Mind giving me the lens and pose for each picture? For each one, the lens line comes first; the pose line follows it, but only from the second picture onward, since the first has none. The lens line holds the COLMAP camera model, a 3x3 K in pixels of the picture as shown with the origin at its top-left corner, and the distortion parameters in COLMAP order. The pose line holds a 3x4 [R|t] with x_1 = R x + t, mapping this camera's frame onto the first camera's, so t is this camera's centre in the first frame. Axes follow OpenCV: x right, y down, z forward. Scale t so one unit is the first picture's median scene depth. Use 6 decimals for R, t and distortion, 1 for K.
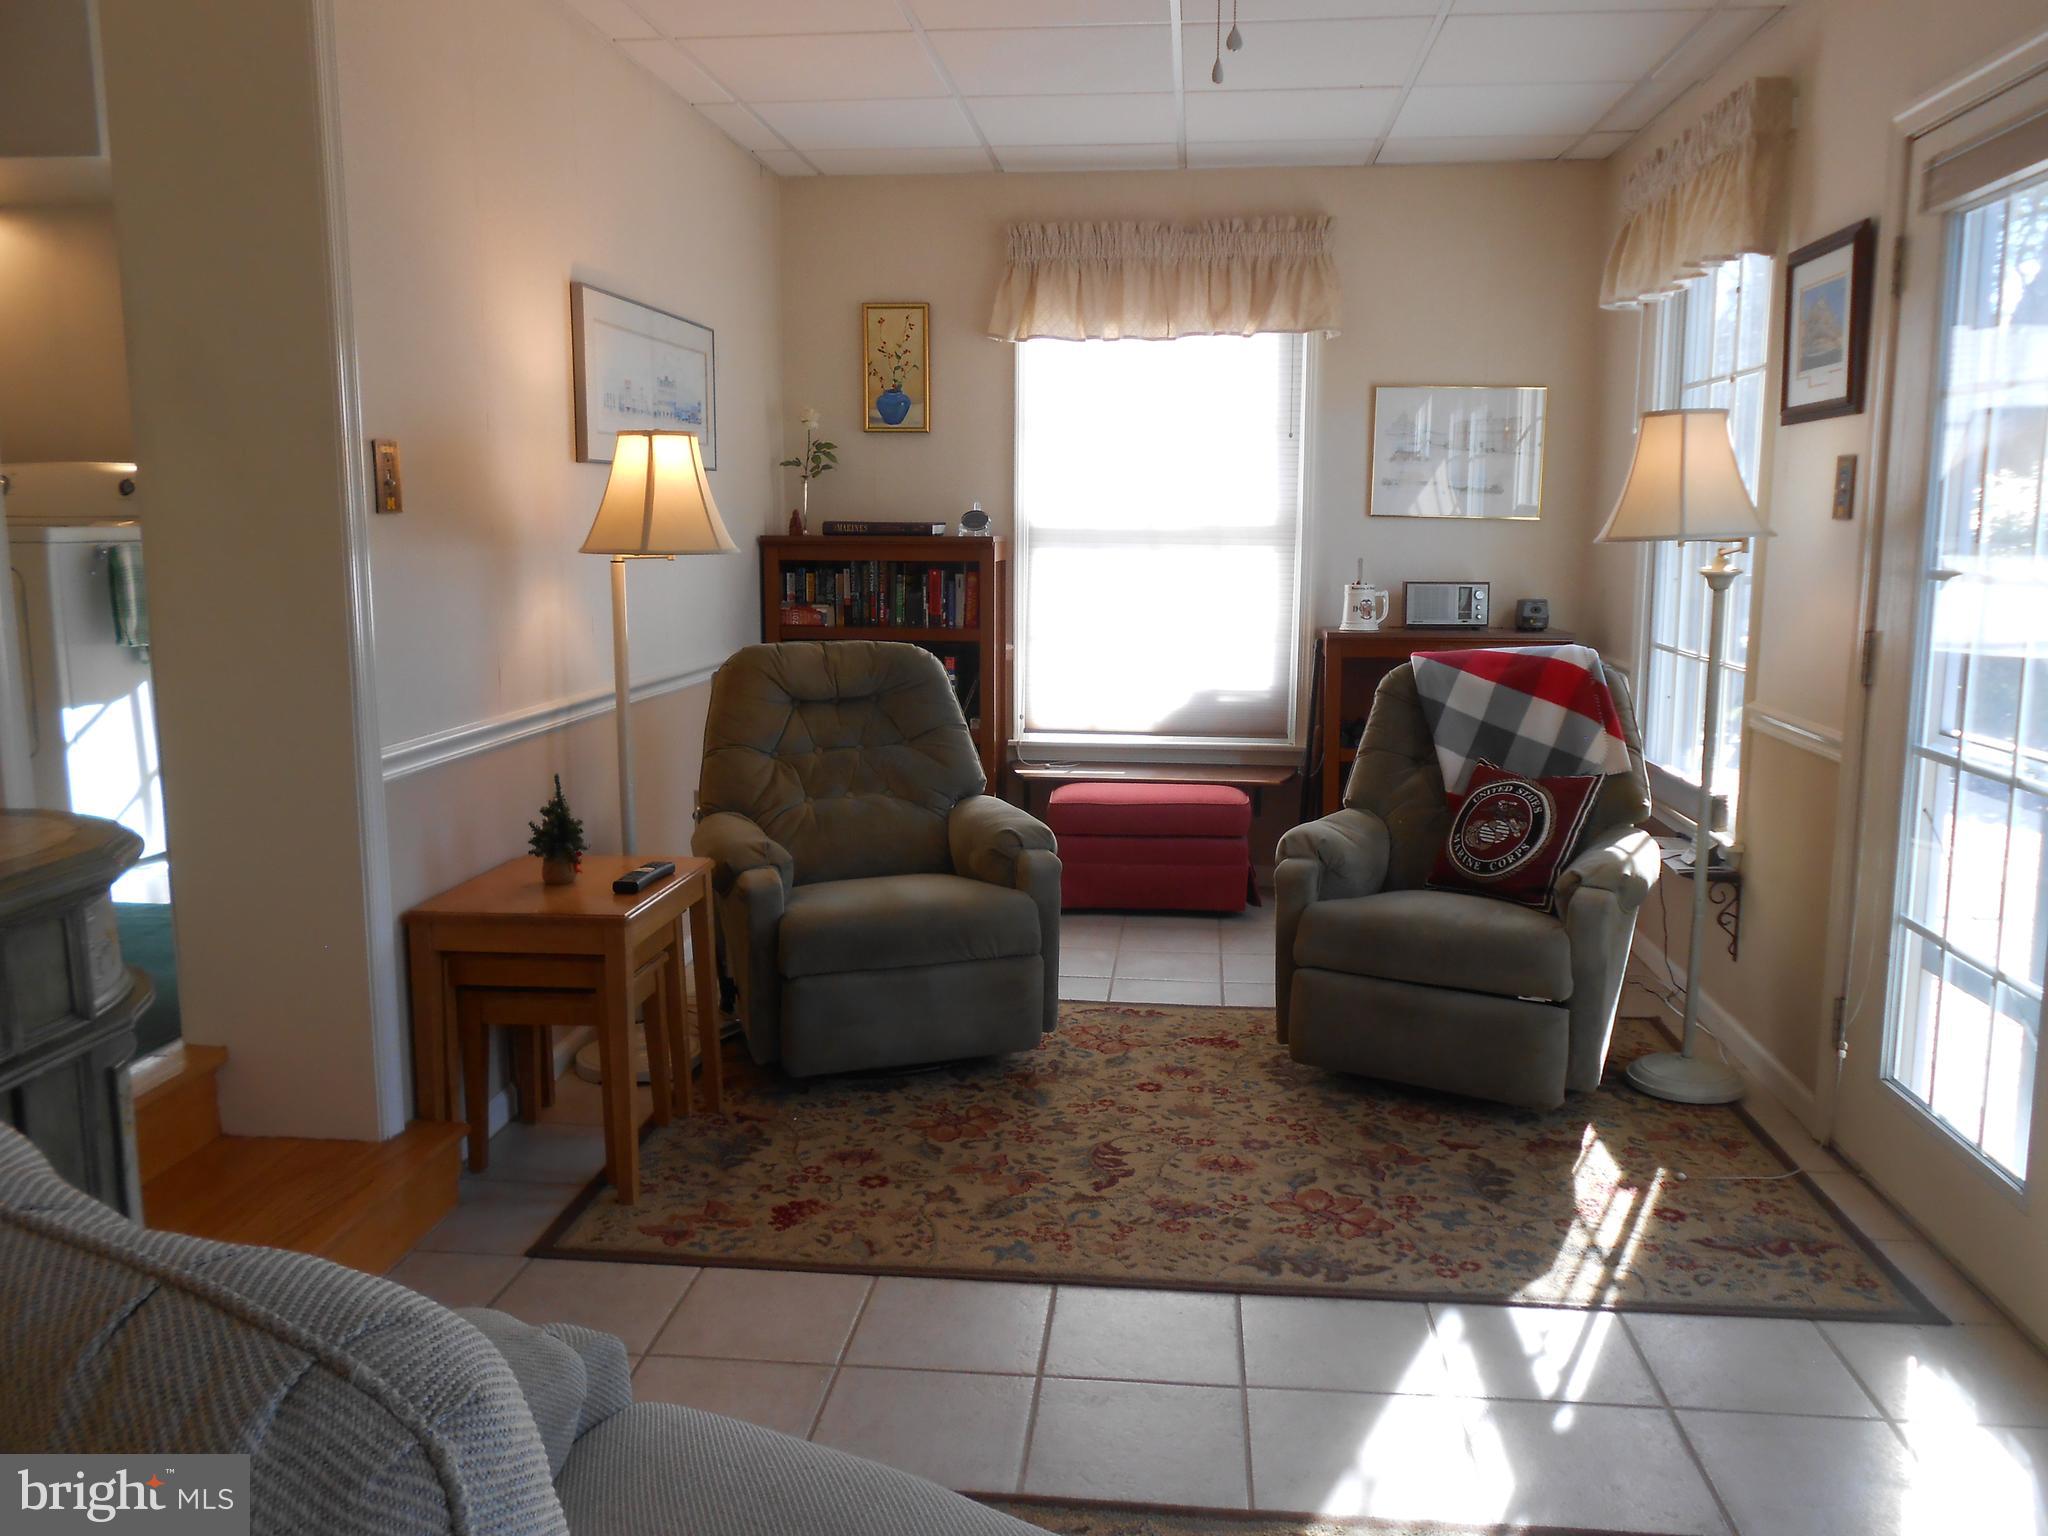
lens RADIAL K [[1595.0, 0, 1037.1], [0, 1595.0, 770.4], [0, 0, 1]] dist [-0.048378, 0.062491]
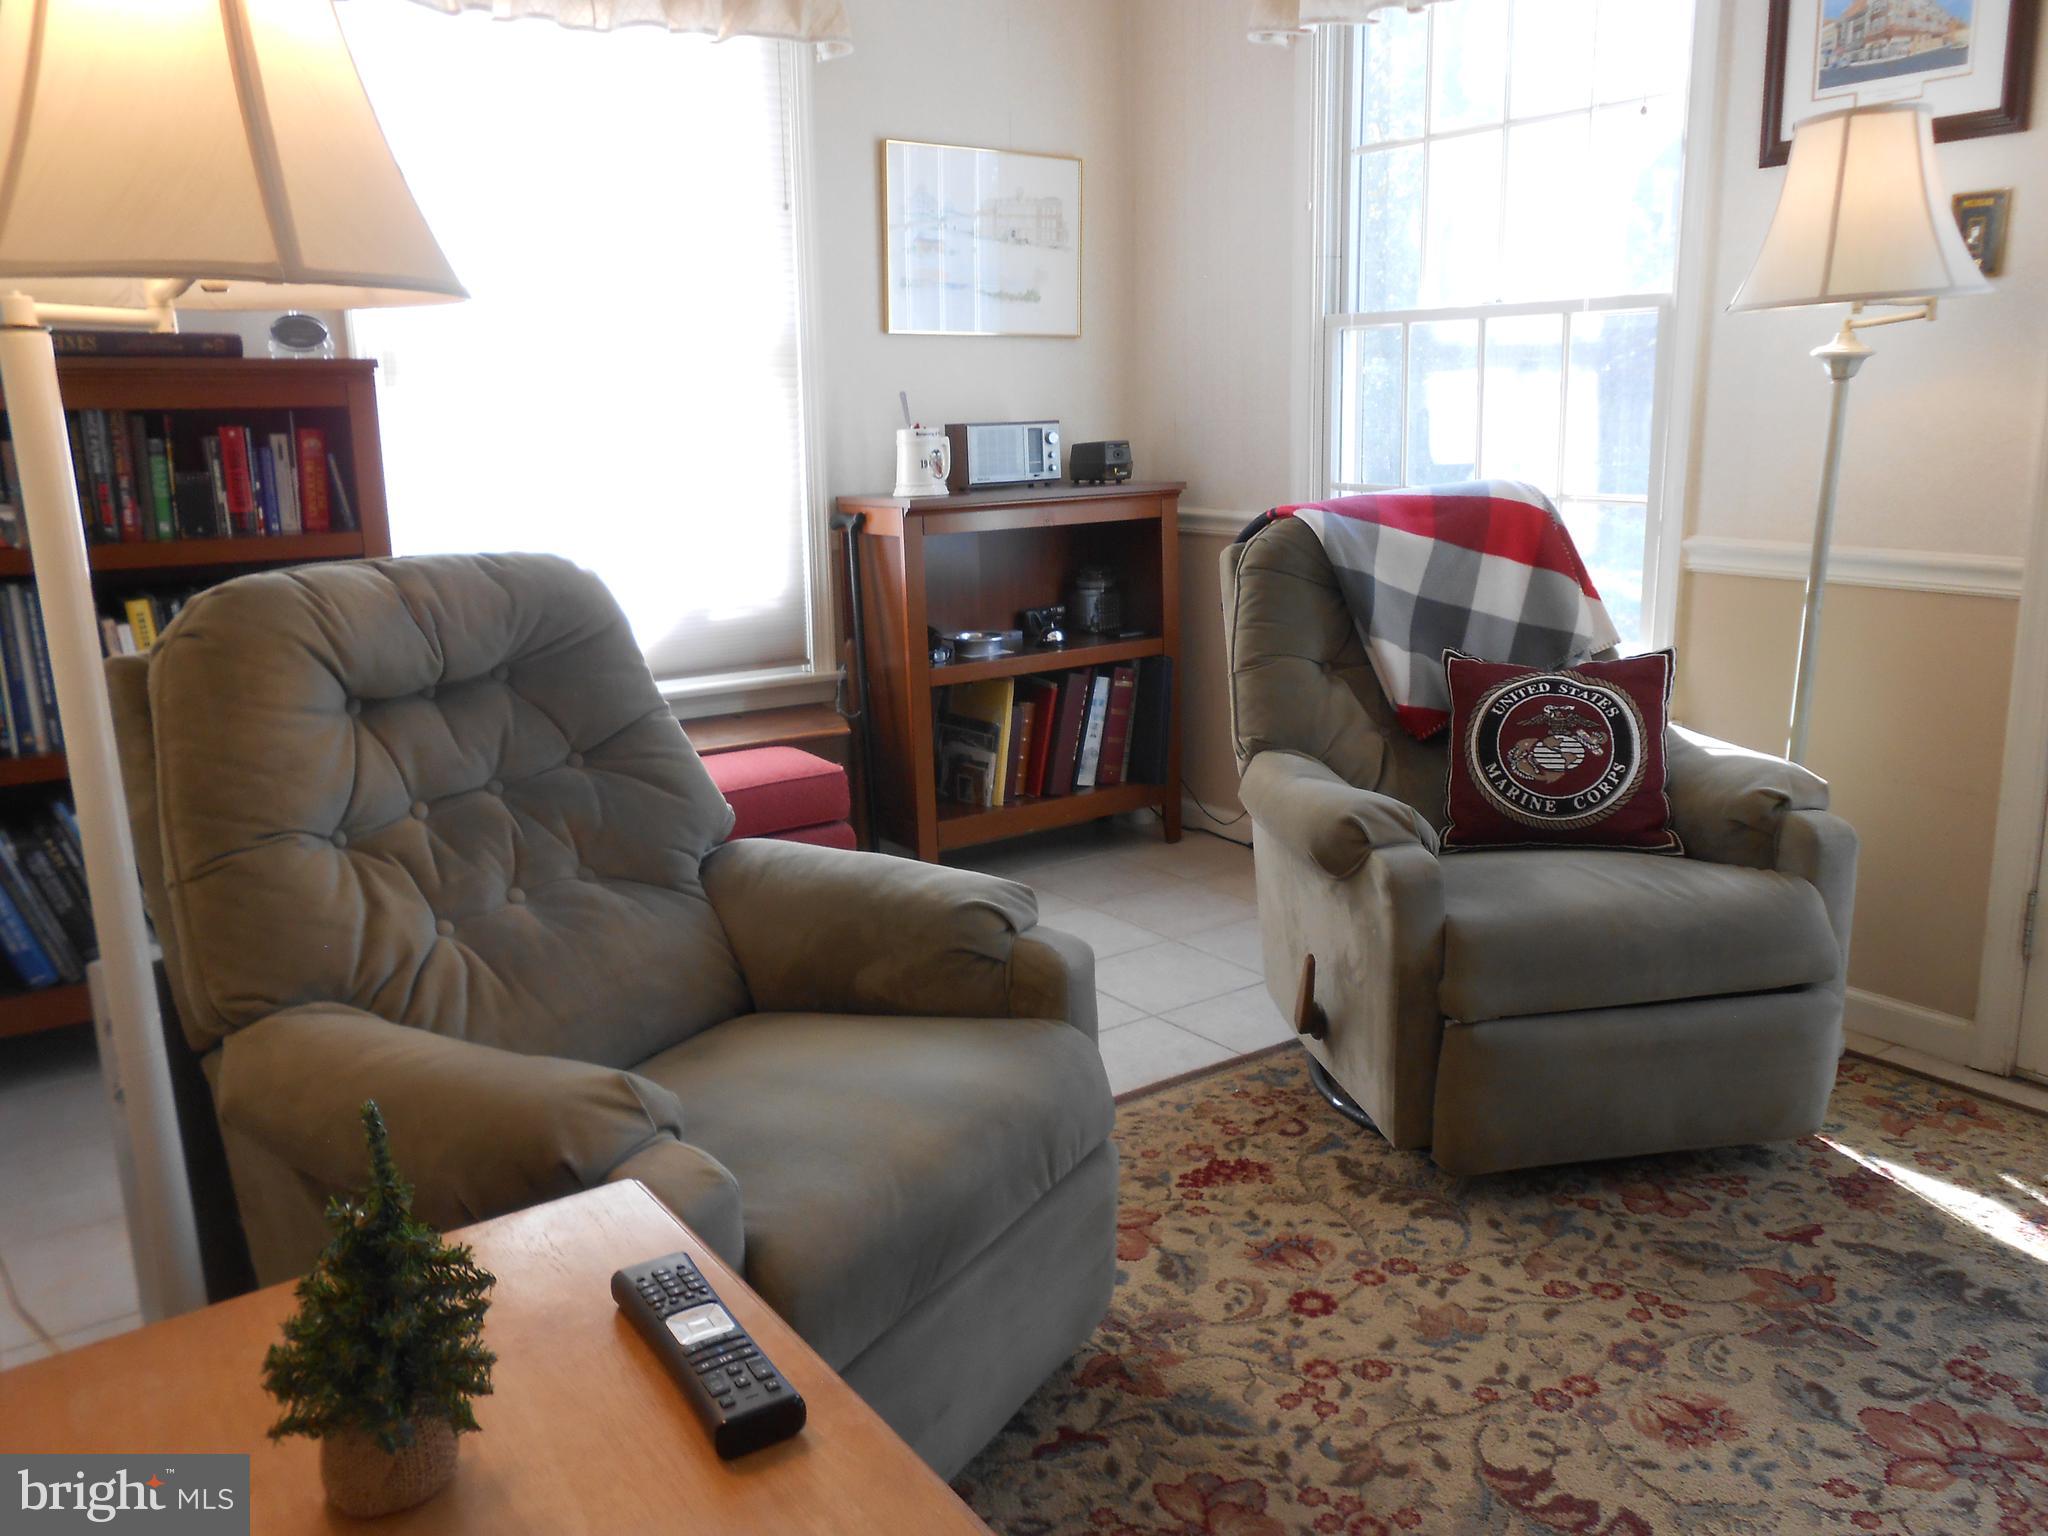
lens RADIAL K [[1595.0, 0, 1037.1], [0, 1595.0, 770.4], [0, 0, 1]] dist [-0.048378, 0.062491]
pose [[0.754169, -0.162236, 0.636325, -0.322409], [0.122101, 0.986748, 0.106865, -0.055137], [-0.645229, -0.002898, 0.763984, 0.638179]]
